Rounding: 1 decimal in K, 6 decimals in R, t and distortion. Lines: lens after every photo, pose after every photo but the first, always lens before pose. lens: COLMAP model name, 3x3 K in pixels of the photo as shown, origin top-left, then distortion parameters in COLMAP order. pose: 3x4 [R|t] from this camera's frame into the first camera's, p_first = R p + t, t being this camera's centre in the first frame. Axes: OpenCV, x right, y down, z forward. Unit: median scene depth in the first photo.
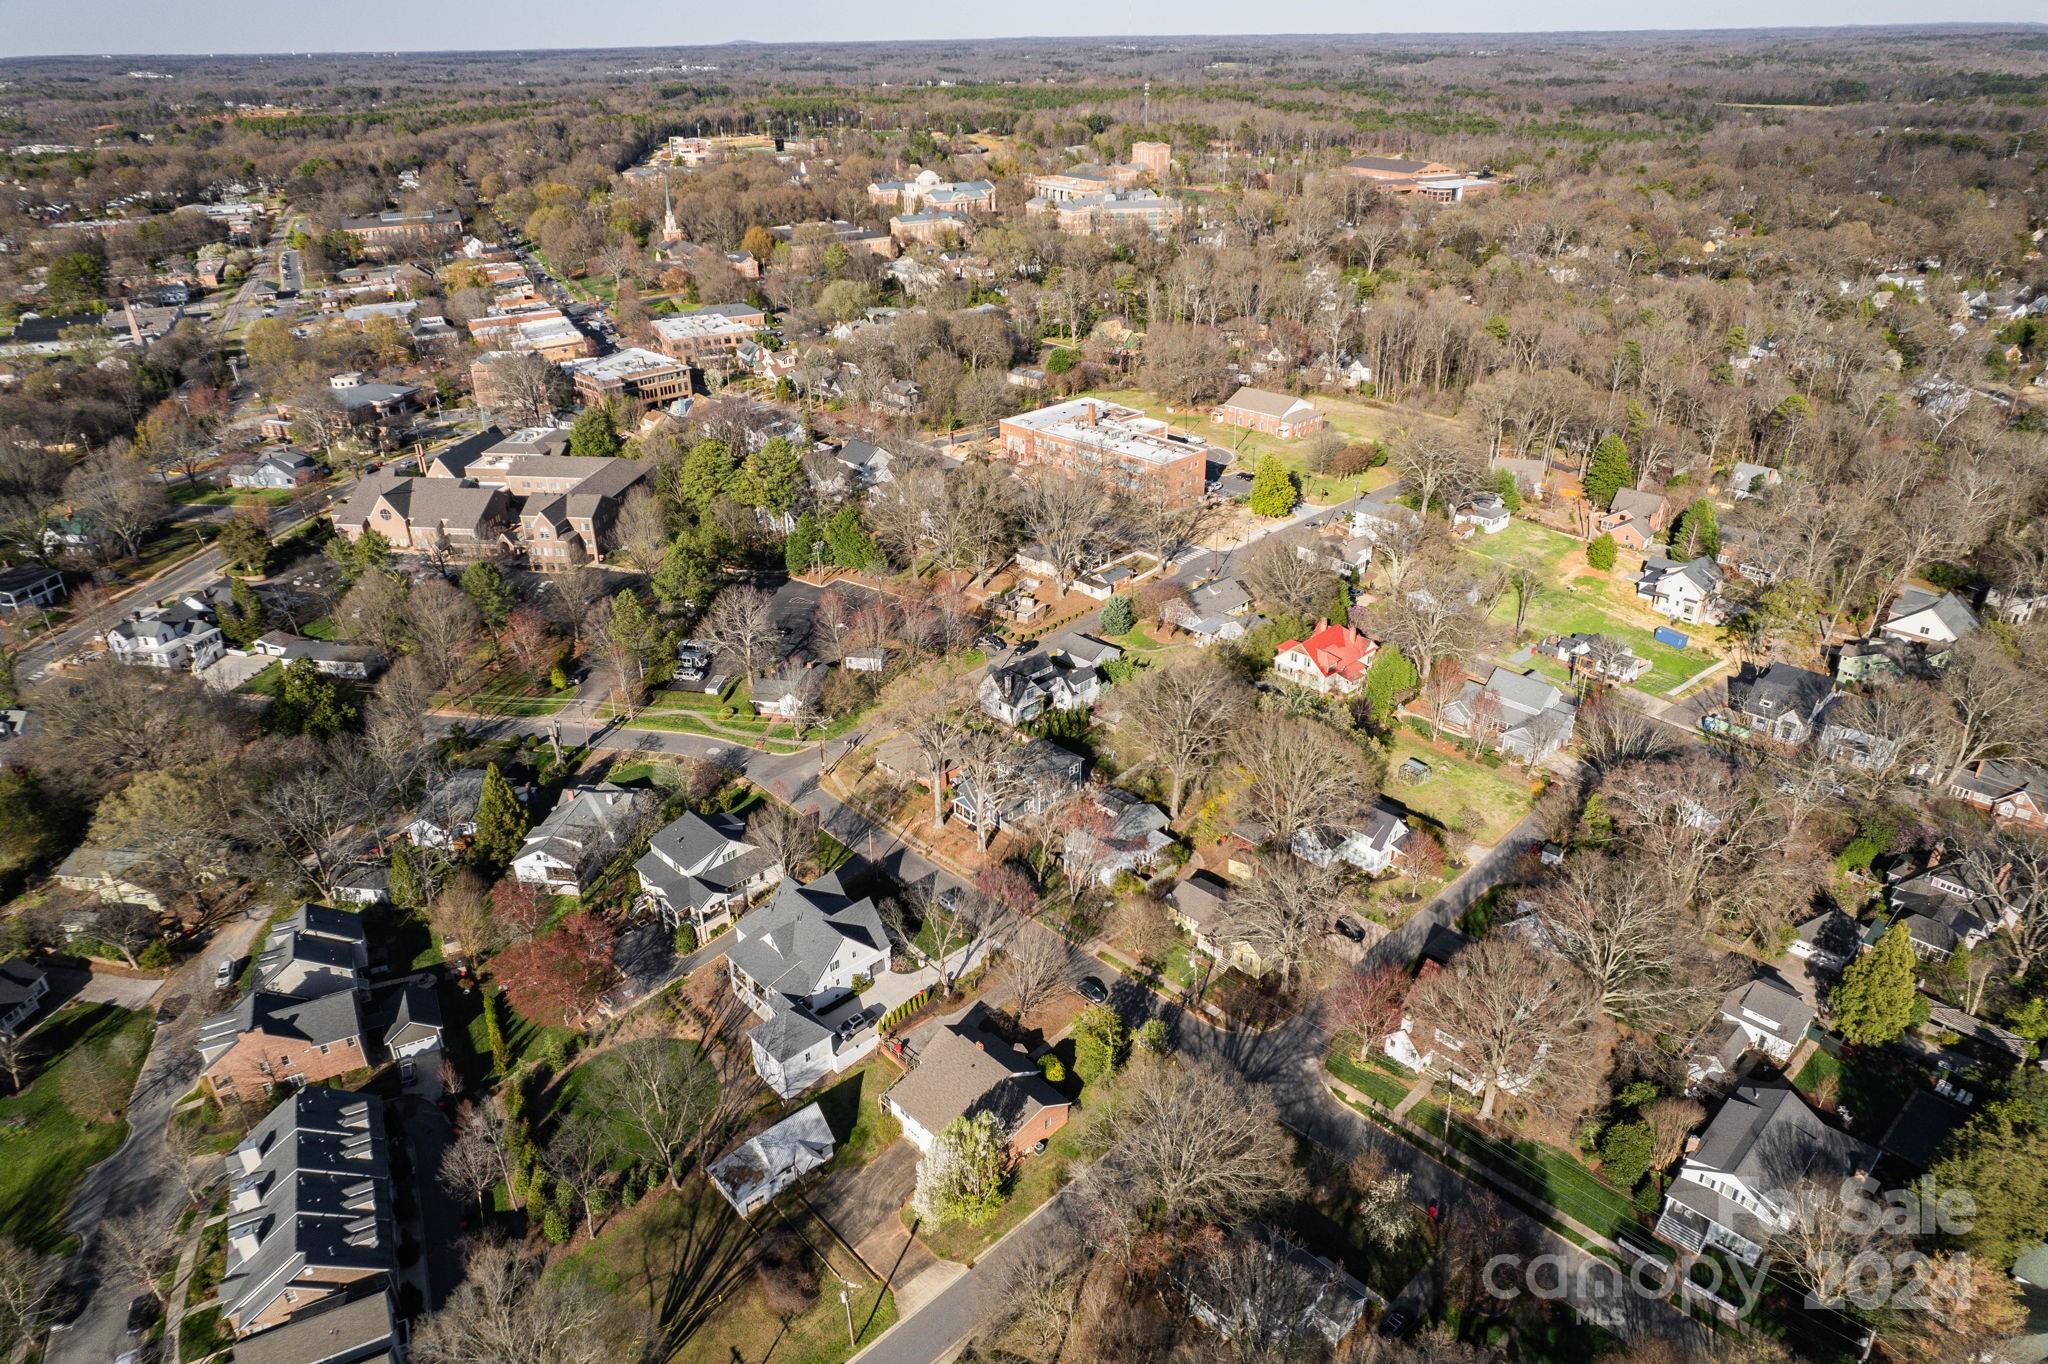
lens RADIAL K [[1309.9, 0, 1027.2], [0, 1309.9, 703.9], [0, 0, 1]] dist [-0.080437, 0.077917]
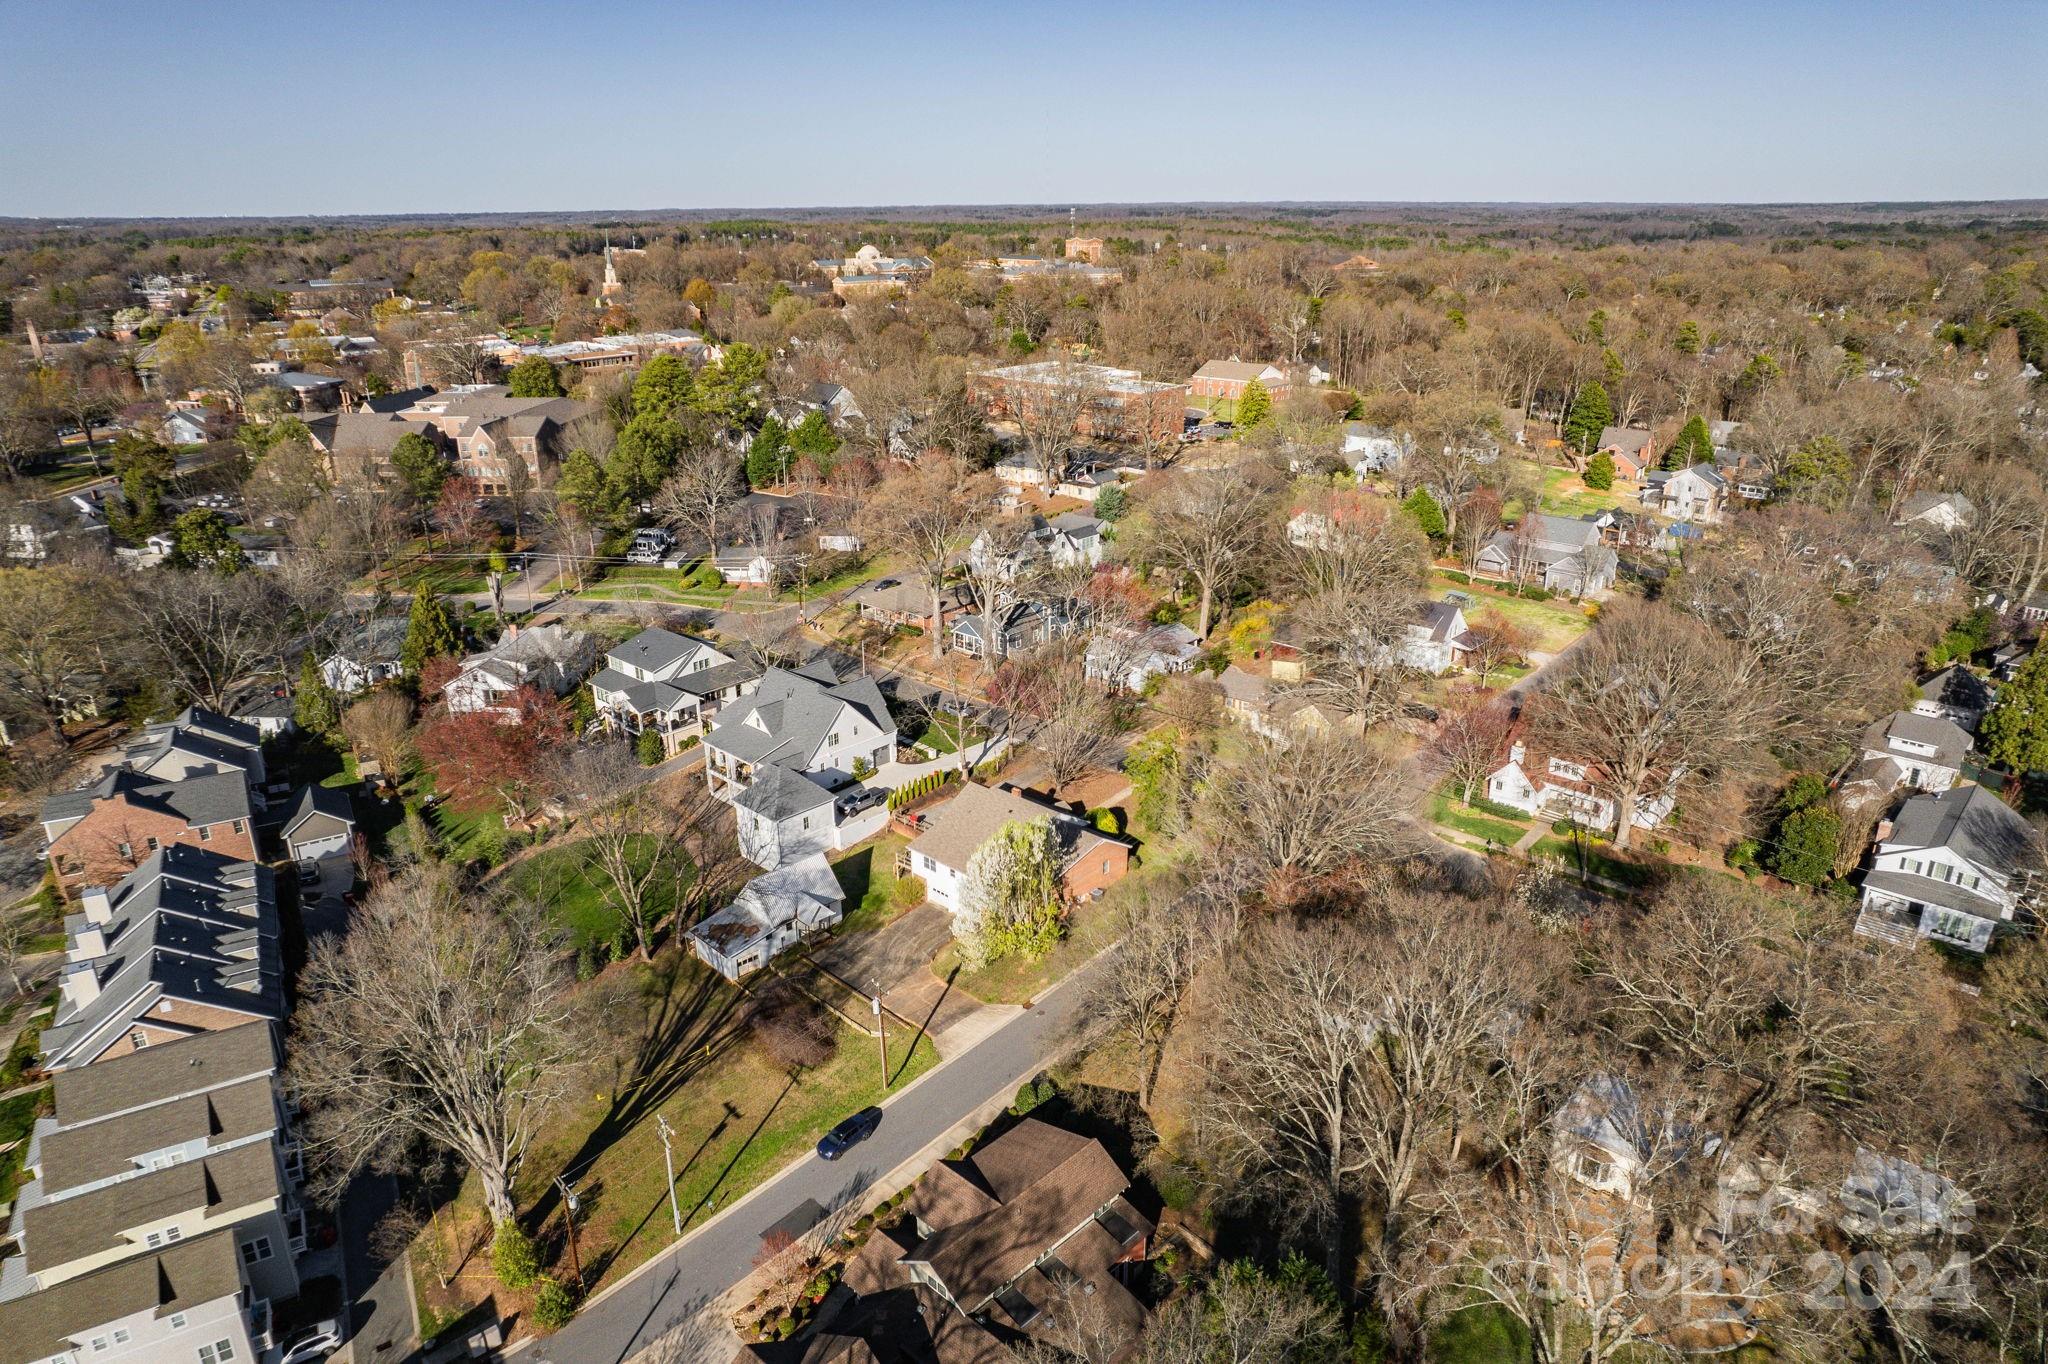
lens RADIAL K [[1309.9, 0, 1027.2], [0, 1309.9, 703.9], [0, 0, 1]] dist [-0.080437, 0.077917]
pose [[0.998341, -0.015892, 0.055340, -0.060651], [0.022048, 0.993411, -0.112463, 0.242465], [-0.053188, 0.113497, 0.992114, 0.133742]]
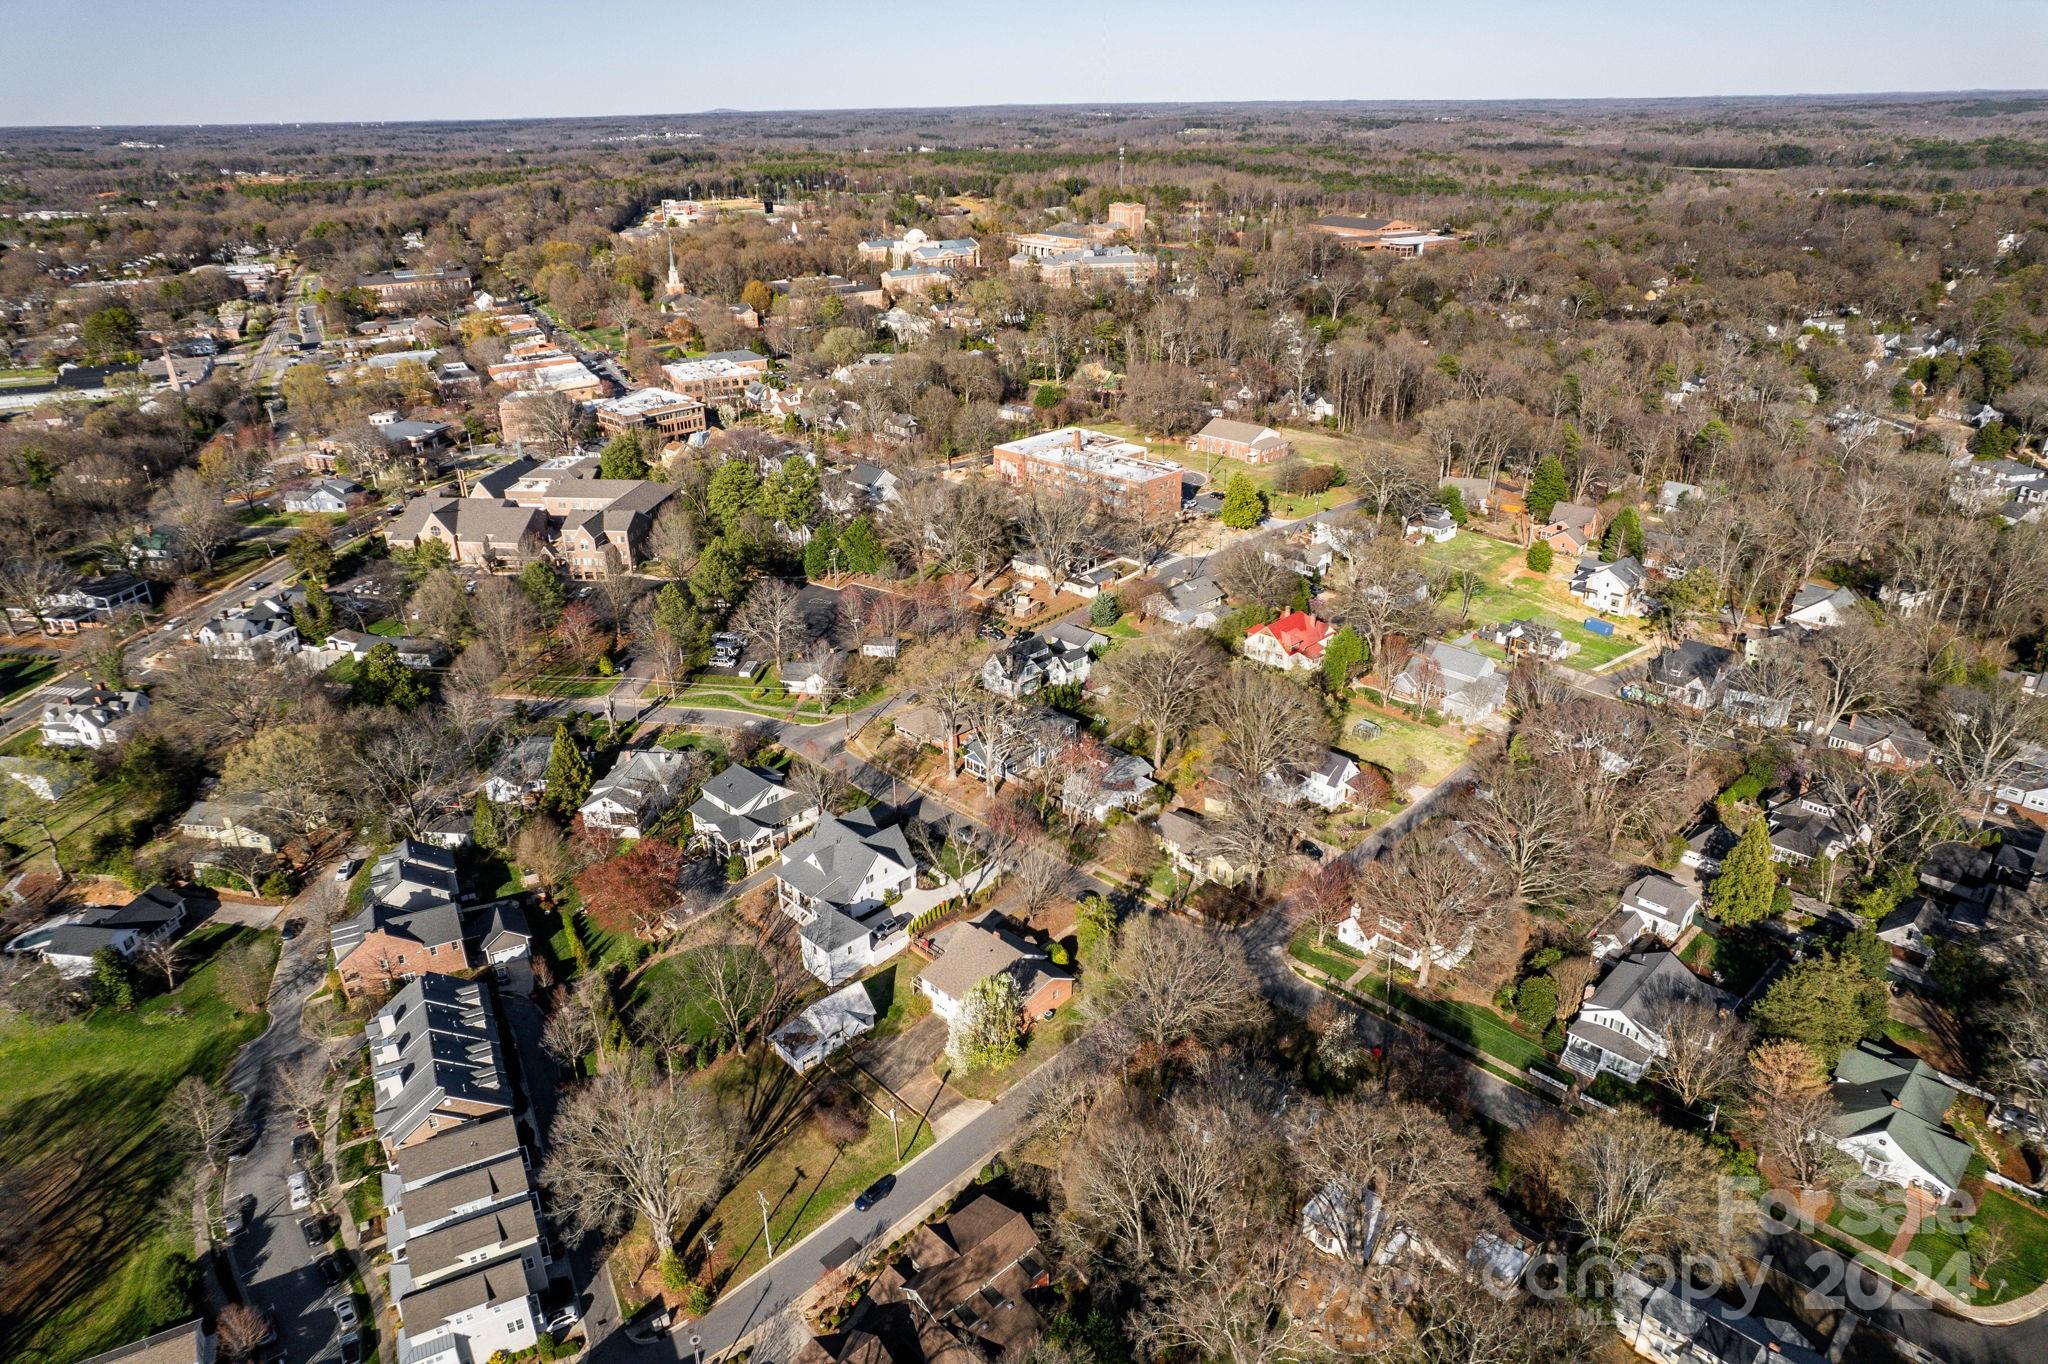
lens RADIAL K [[1309.9, 0, 1027.2], [0, 1309.9, 703.9], [0, 0, 1]] dist [-0.080437, 0.077917]
pose [[0.999855, -0.008826, 0.014545, -0.019399], [0.009447, 0.999021, -0.043224, 0.084040], [-0.014149, 0.043355, 0.998960, -0.157451]]
